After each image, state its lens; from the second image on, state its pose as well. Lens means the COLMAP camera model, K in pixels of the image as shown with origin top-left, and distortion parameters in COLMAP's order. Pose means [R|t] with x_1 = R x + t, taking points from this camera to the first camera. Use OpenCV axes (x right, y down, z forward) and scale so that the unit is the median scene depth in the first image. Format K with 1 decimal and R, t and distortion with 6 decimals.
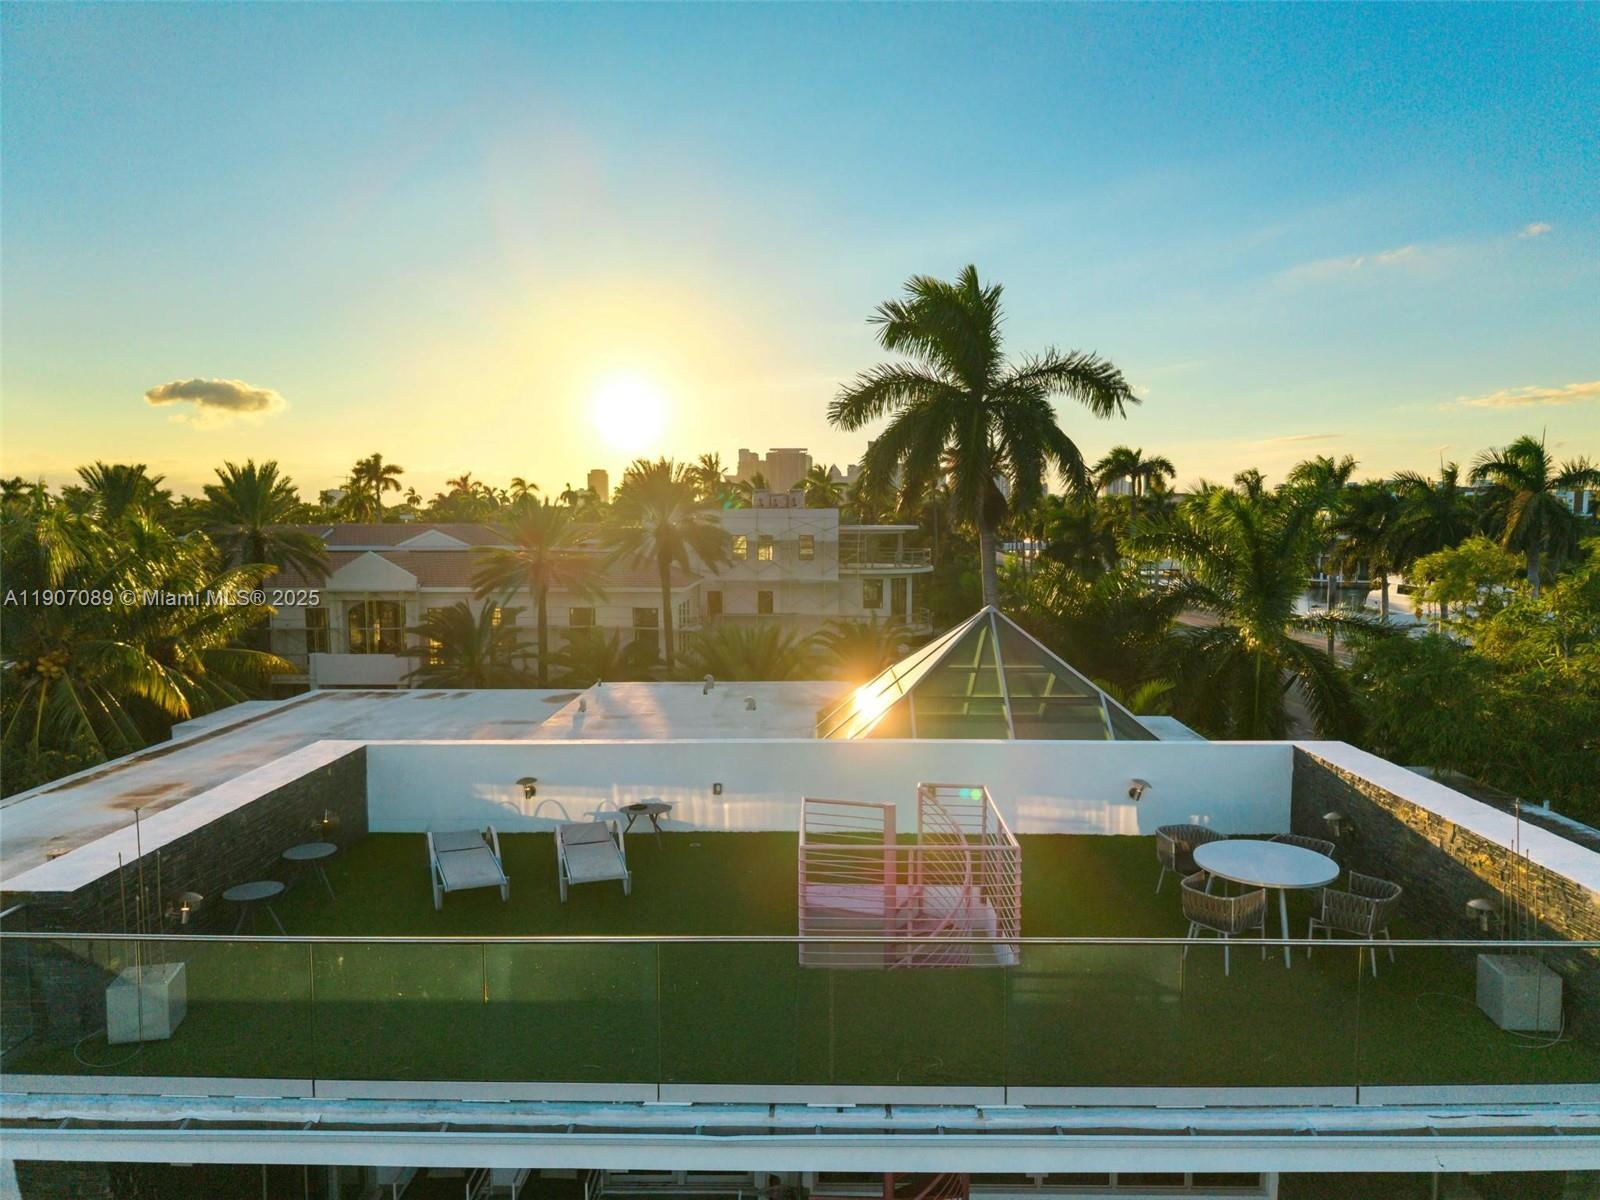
lens RADIAL K [[1074.6, 0, 800.0], [0, 1074.6, 600.0], [0, 0, 1]] dist [0.040811, -0.055932]
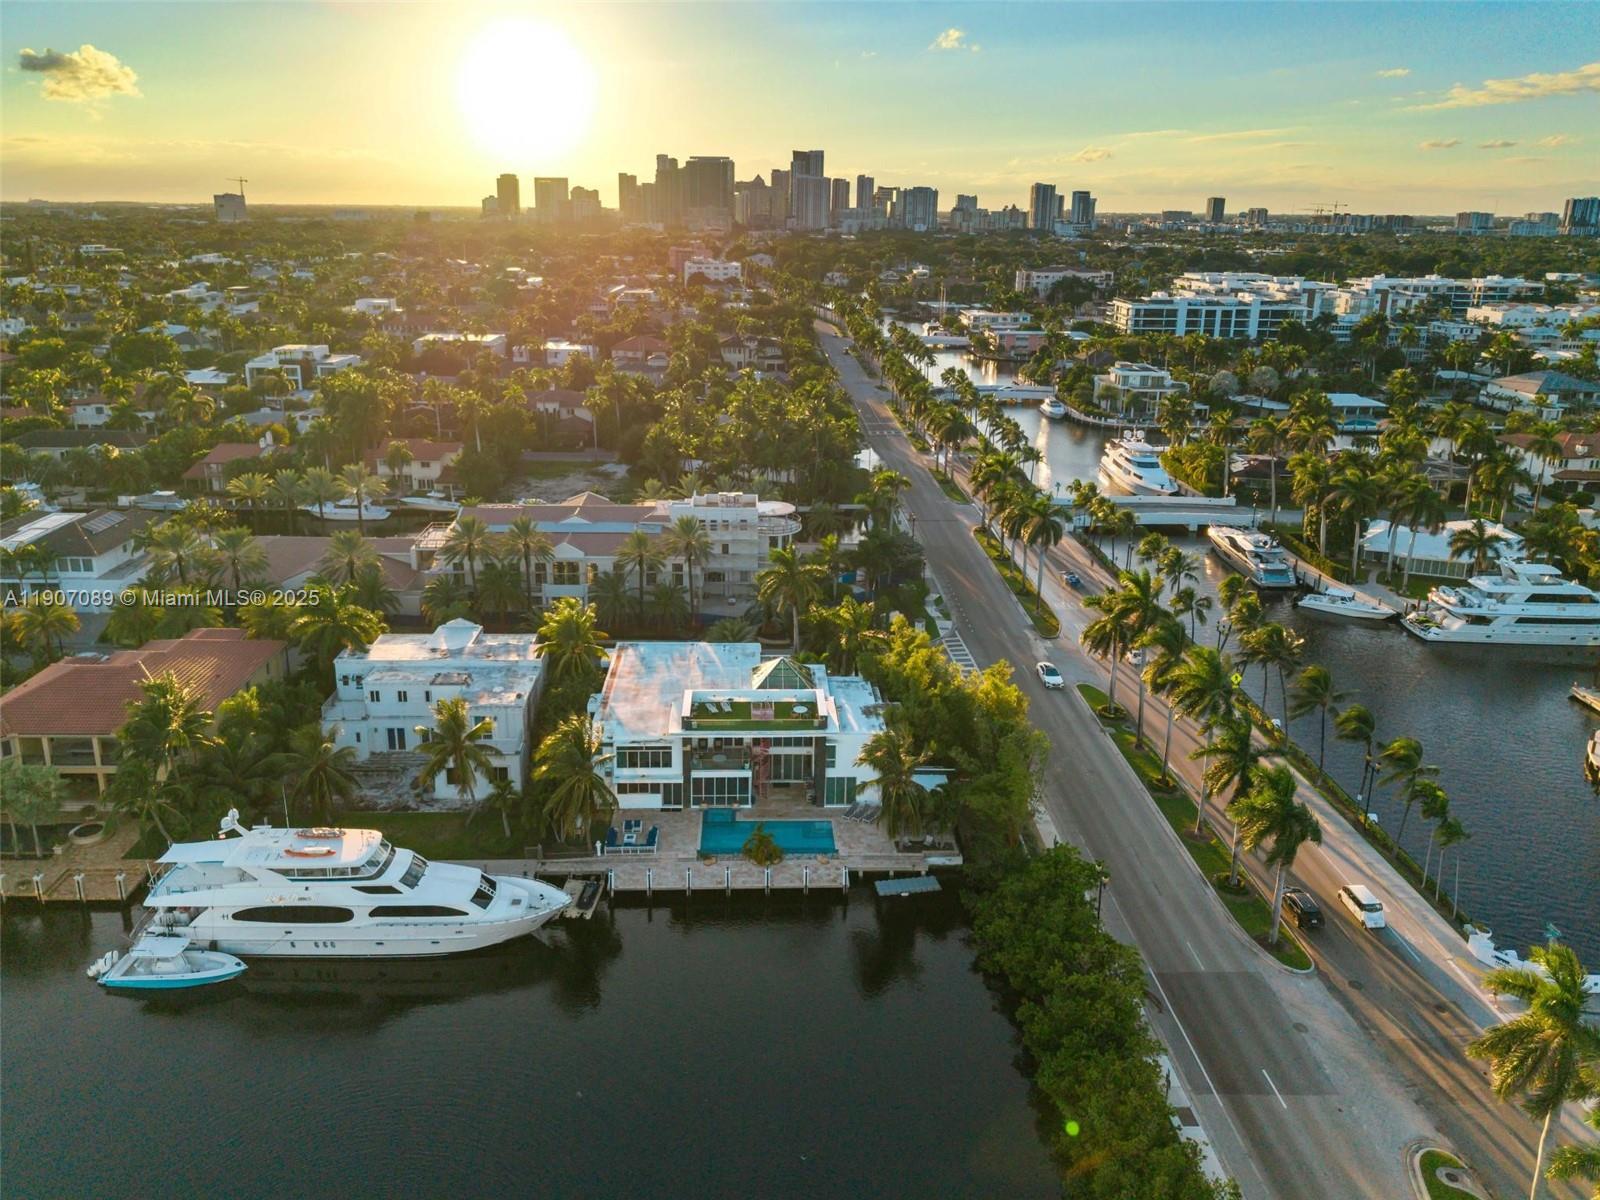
lens RADIAL K [[1074.6, 0, 800.0], [0, 1074.6, 600.0], [0, 0, 1]] dist [0.040811, -0.055932]
pose [[0.997382, -0.003856, 0.072208, -0.044296], [-0.015216, 0.965026, 0.261713, -0.551810], [-0.070692, -0.262127, 0.962441, -1.371702]]
